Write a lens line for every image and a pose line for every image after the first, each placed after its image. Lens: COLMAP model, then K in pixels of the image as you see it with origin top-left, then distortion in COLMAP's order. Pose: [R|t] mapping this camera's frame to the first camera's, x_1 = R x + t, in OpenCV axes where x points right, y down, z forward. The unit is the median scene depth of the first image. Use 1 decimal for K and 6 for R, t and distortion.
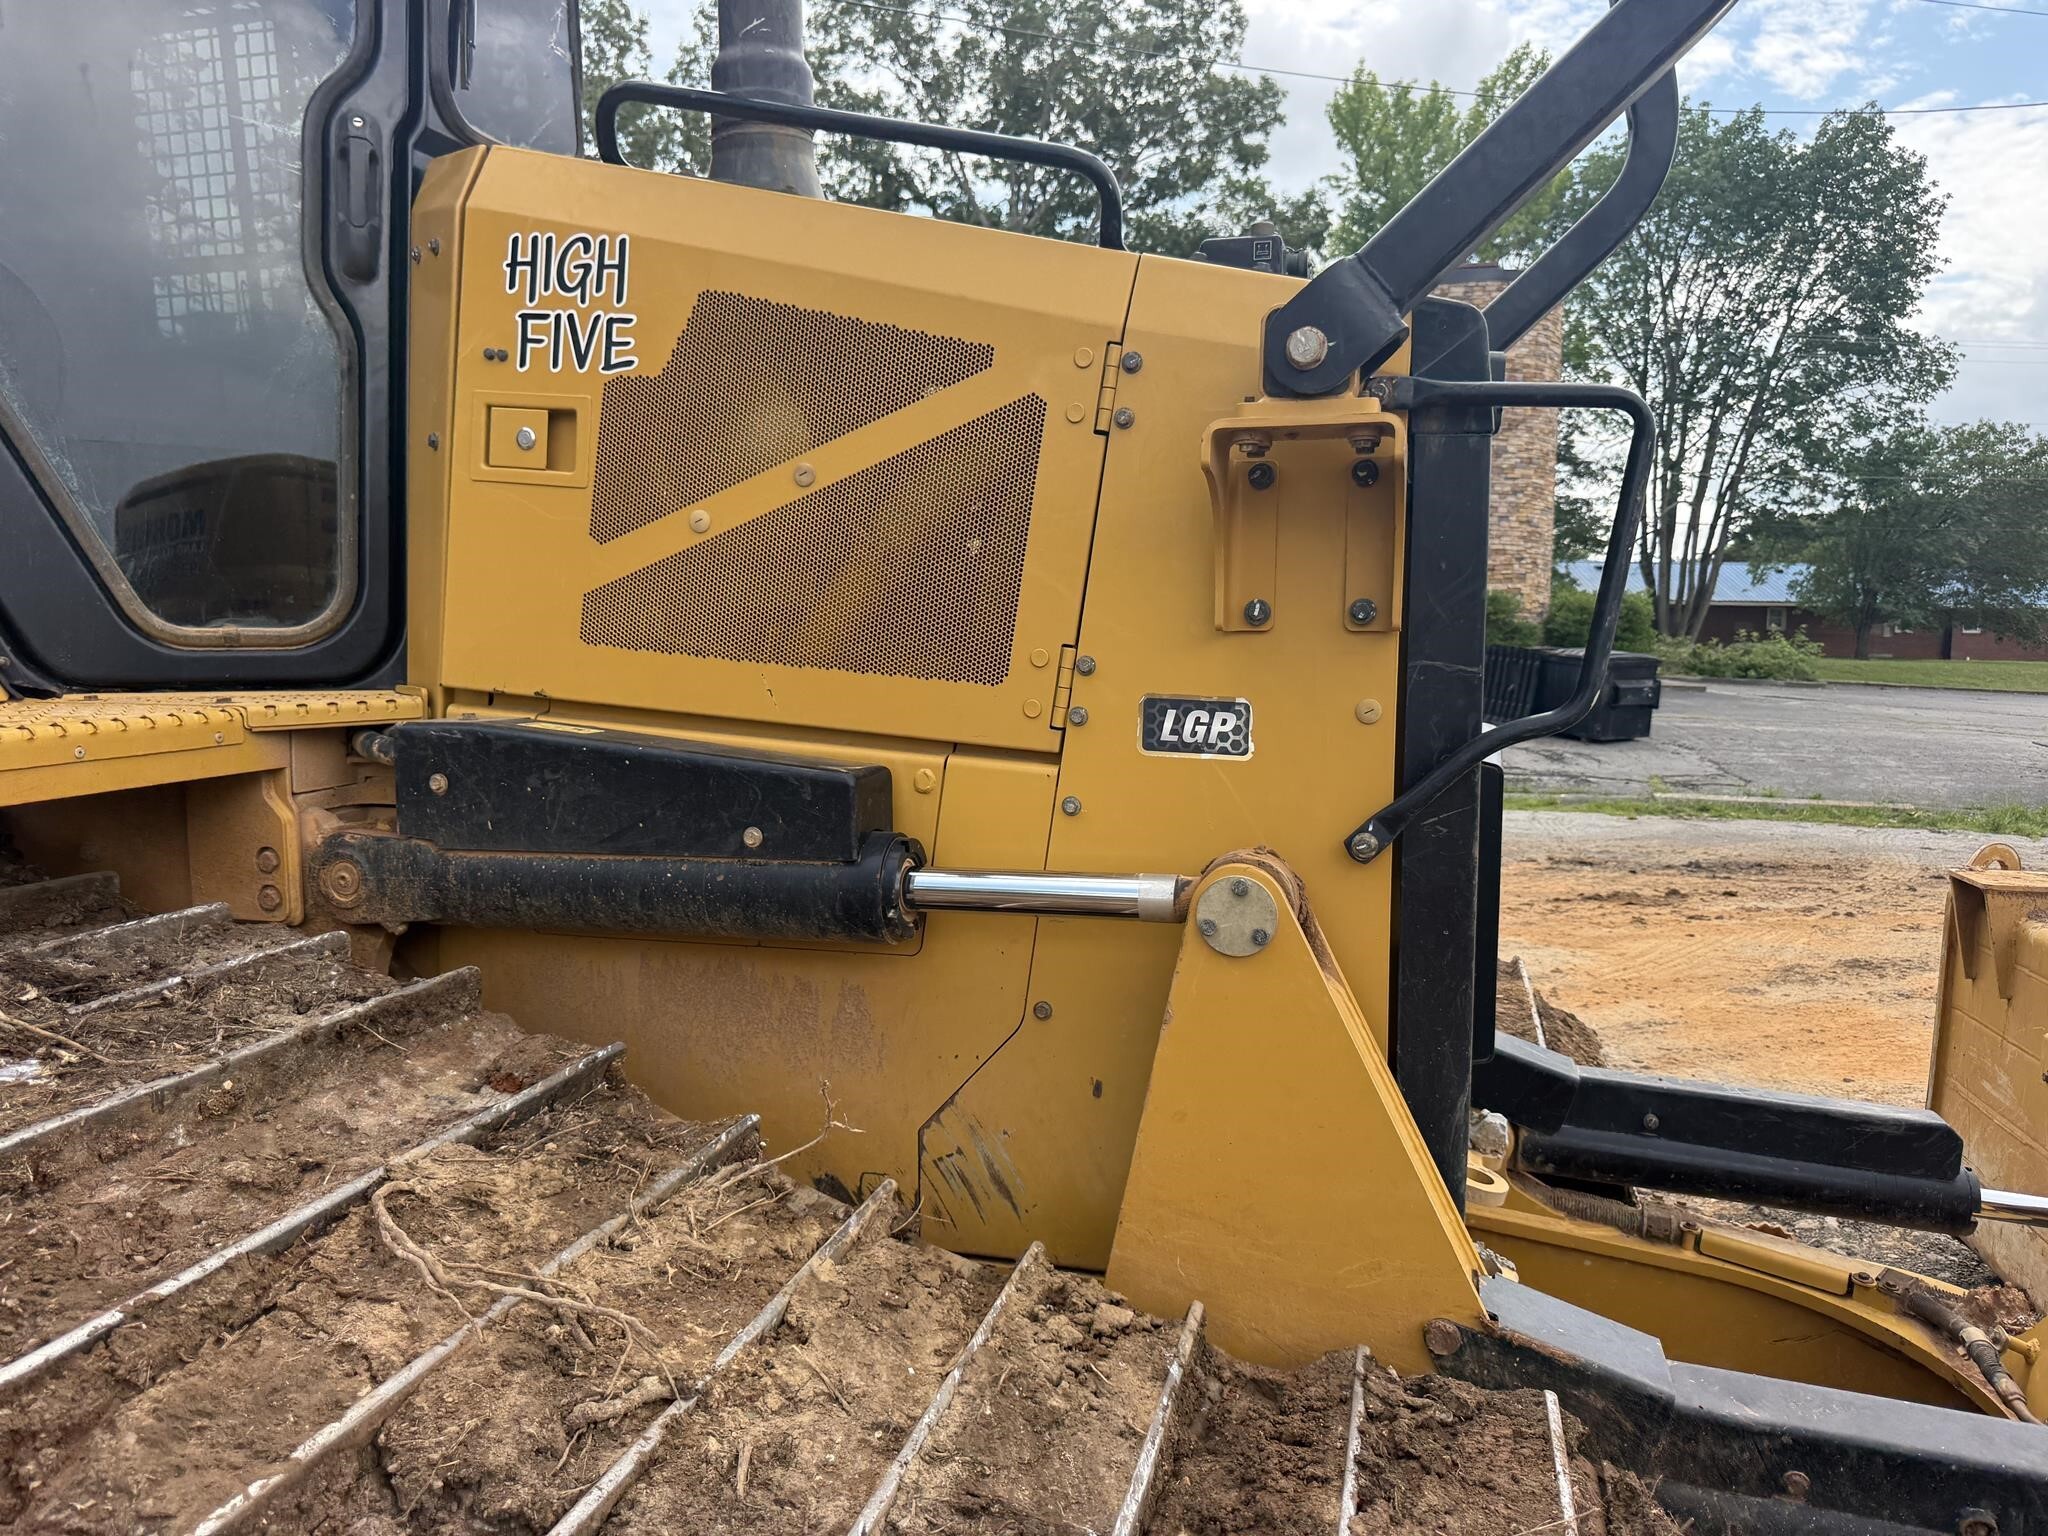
lens RADIAL K [[1453.9, 0, 1026.1], [0, 1453.9, 771.9], [0, 0, 1]] dist [0.044642, -0.058095]
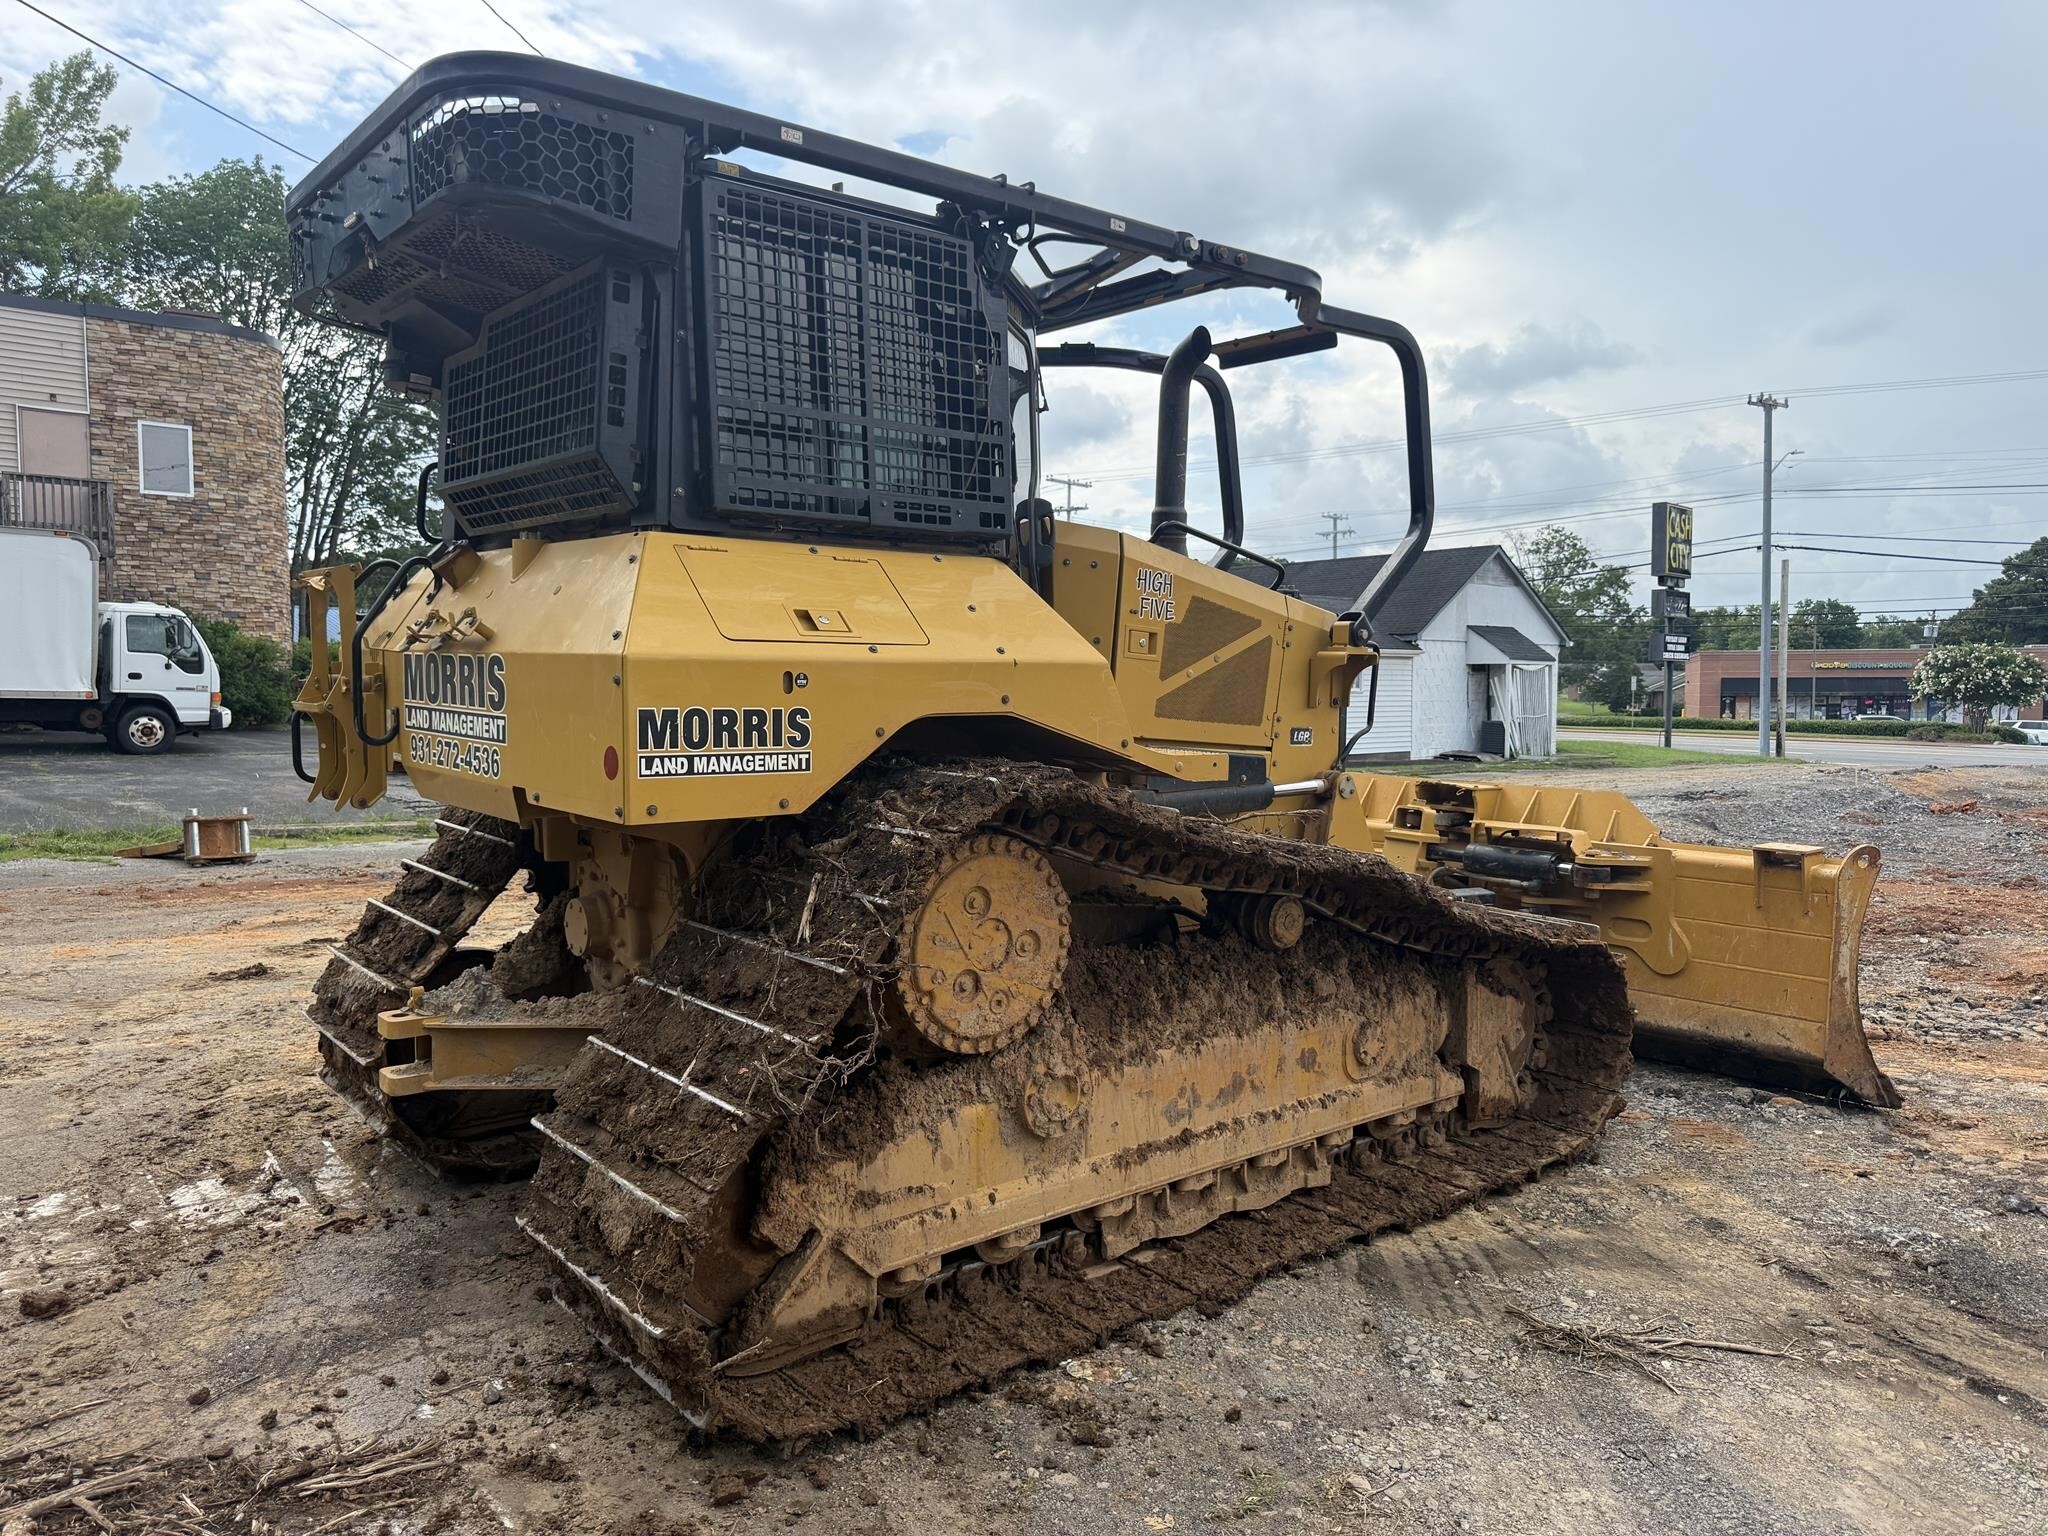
lens RADIAL K [[1453.9, 0, 1050.0], [0, 1453.9, 779.5], [0, 0, 1]] dist [0.044642, -0.058095]
pose [[0.564629, -0.064120, 0.822851, -2.659151], [0.081326, 0.996448, 0.021843, -0.048179], [-0.821329, 0.054586, 0.567838, -0.363353]]
